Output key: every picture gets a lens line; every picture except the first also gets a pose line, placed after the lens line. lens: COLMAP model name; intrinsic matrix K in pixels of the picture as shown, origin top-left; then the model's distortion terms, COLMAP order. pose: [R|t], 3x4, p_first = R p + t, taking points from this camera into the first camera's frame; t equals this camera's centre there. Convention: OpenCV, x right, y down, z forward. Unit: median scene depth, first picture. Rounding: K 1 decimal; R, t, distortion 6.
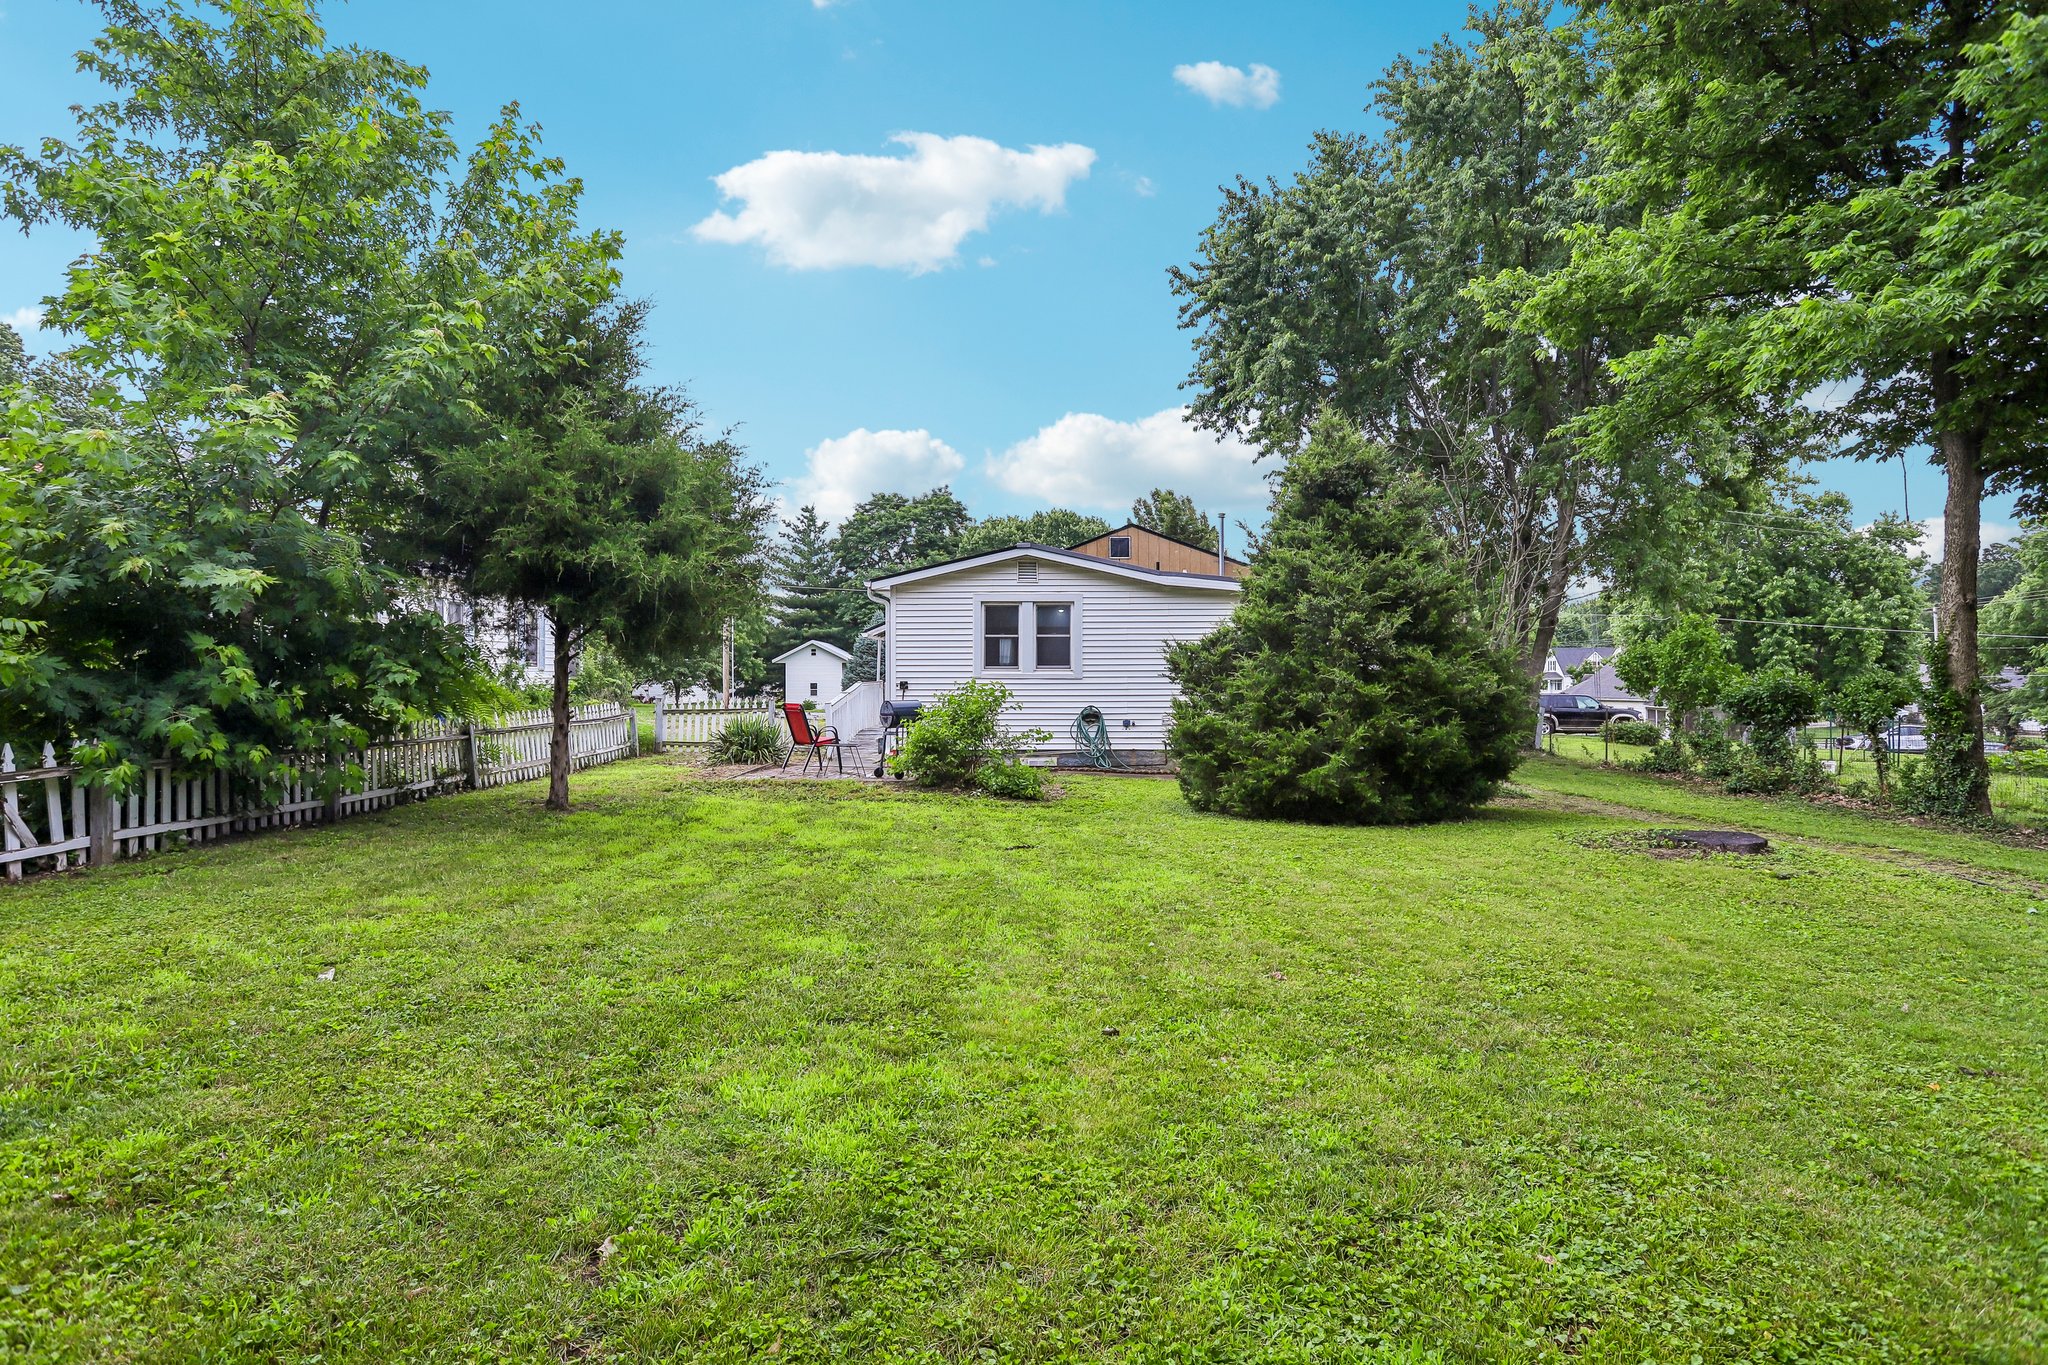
lens RADIAL K [[1039.8, 0, 1011.2], [0, 1039.8, 677.3], [0, 0, 1]] dist [-0.072195, 0.035851]
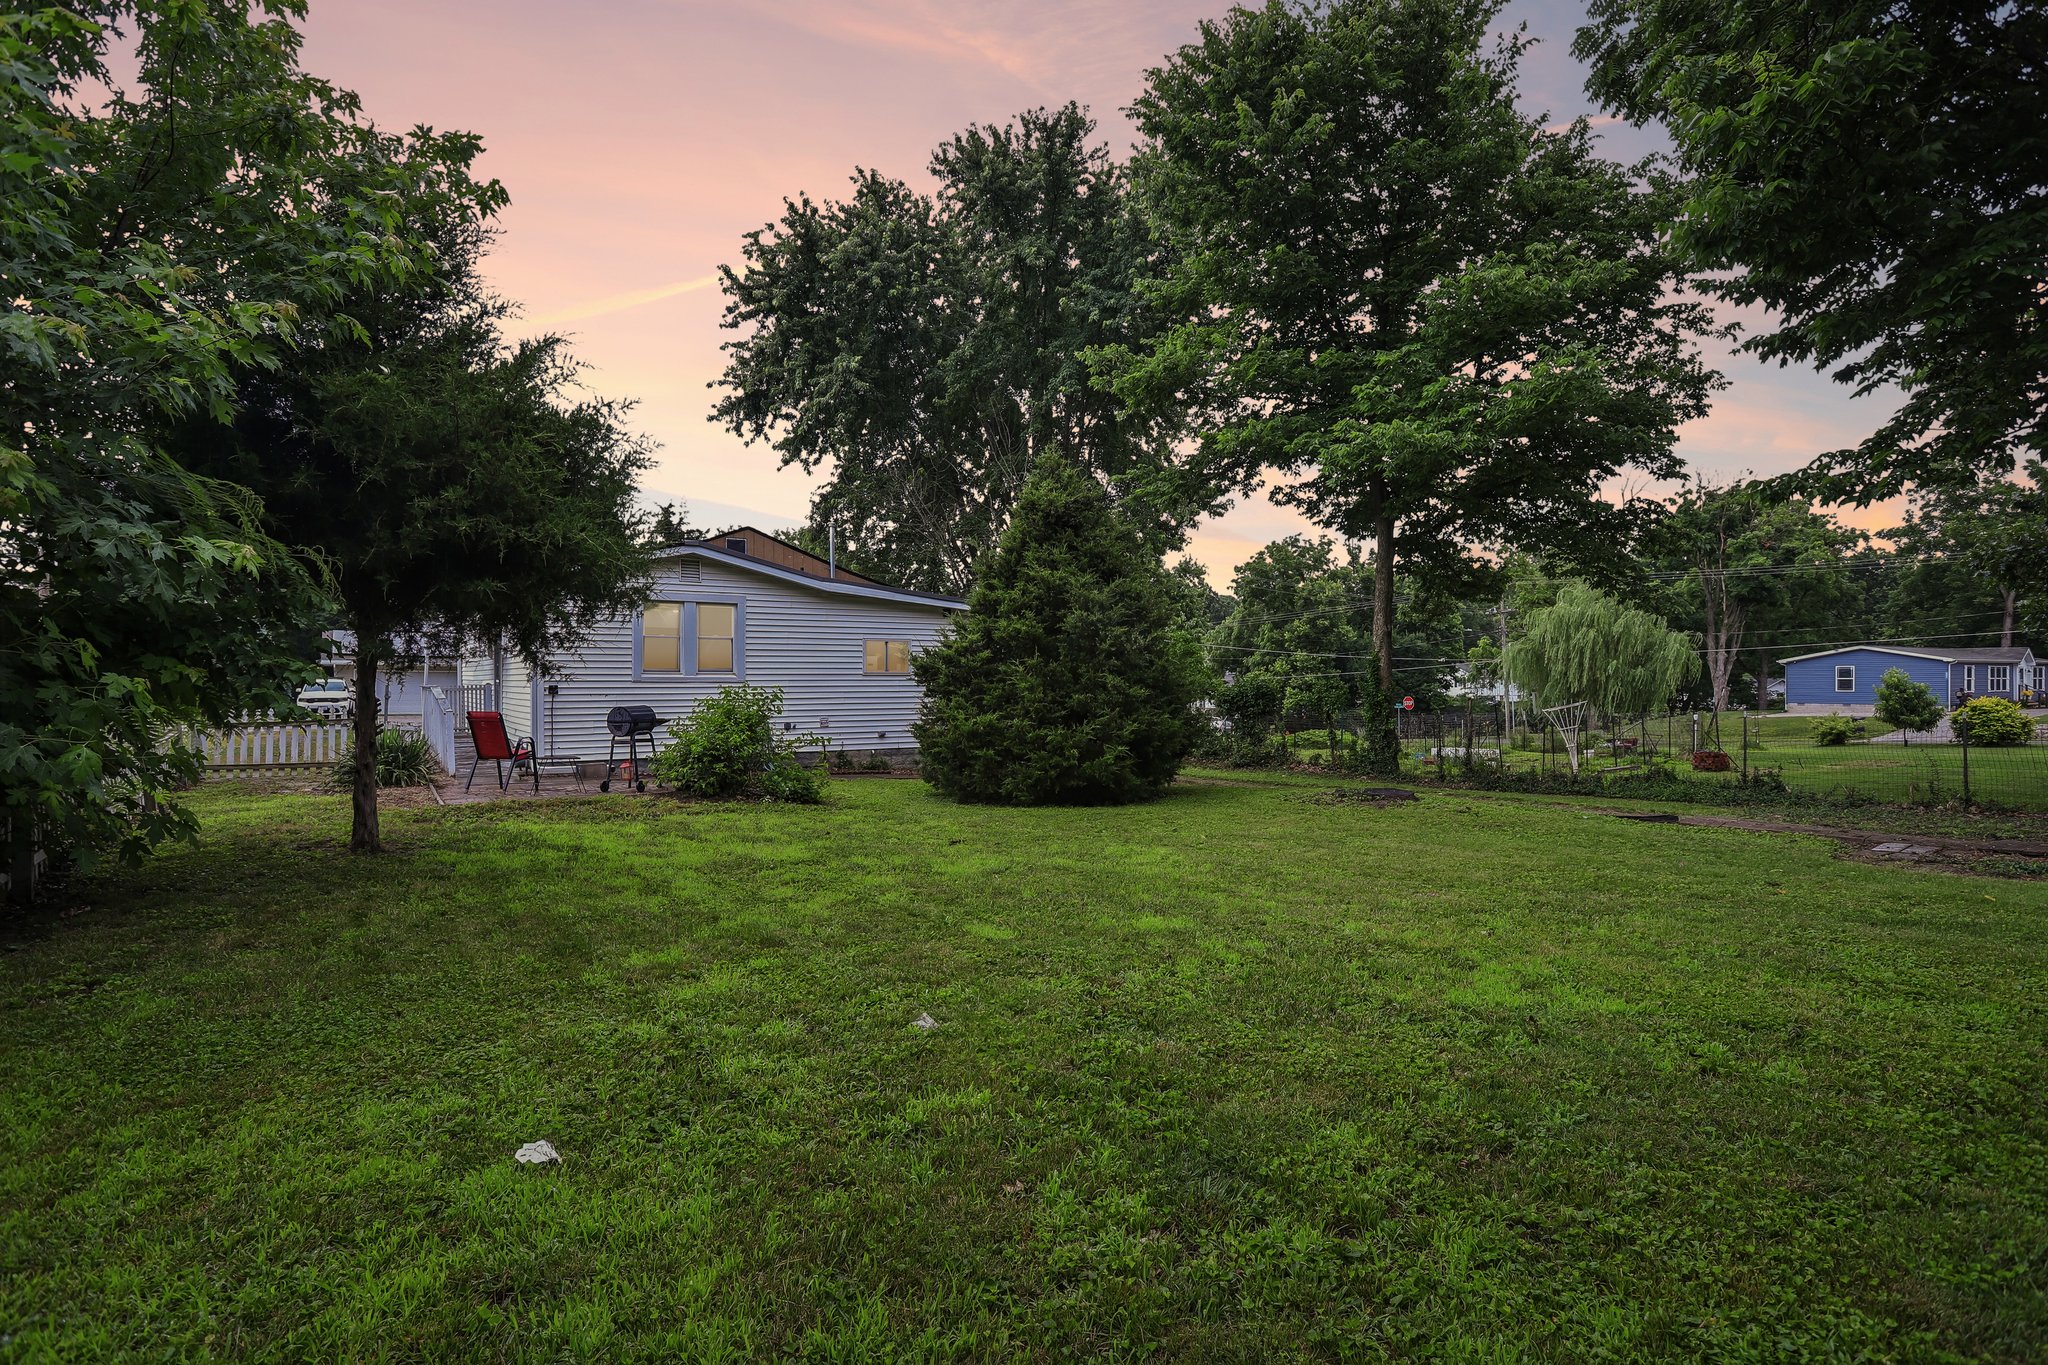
lens RADIAL K [[1039.8, 0, 1011.2], [0, 1039.8, 677.3], [0, 0, 1]] dist [-0.072195, 0.035851]
pose [[0.823977, 0.001092, 0.566622, -0.250259], [0.000311, 0.999997, -0.002380, -0.000430], [-0.566623, 0.002138, 0.823975, 0.046110]]
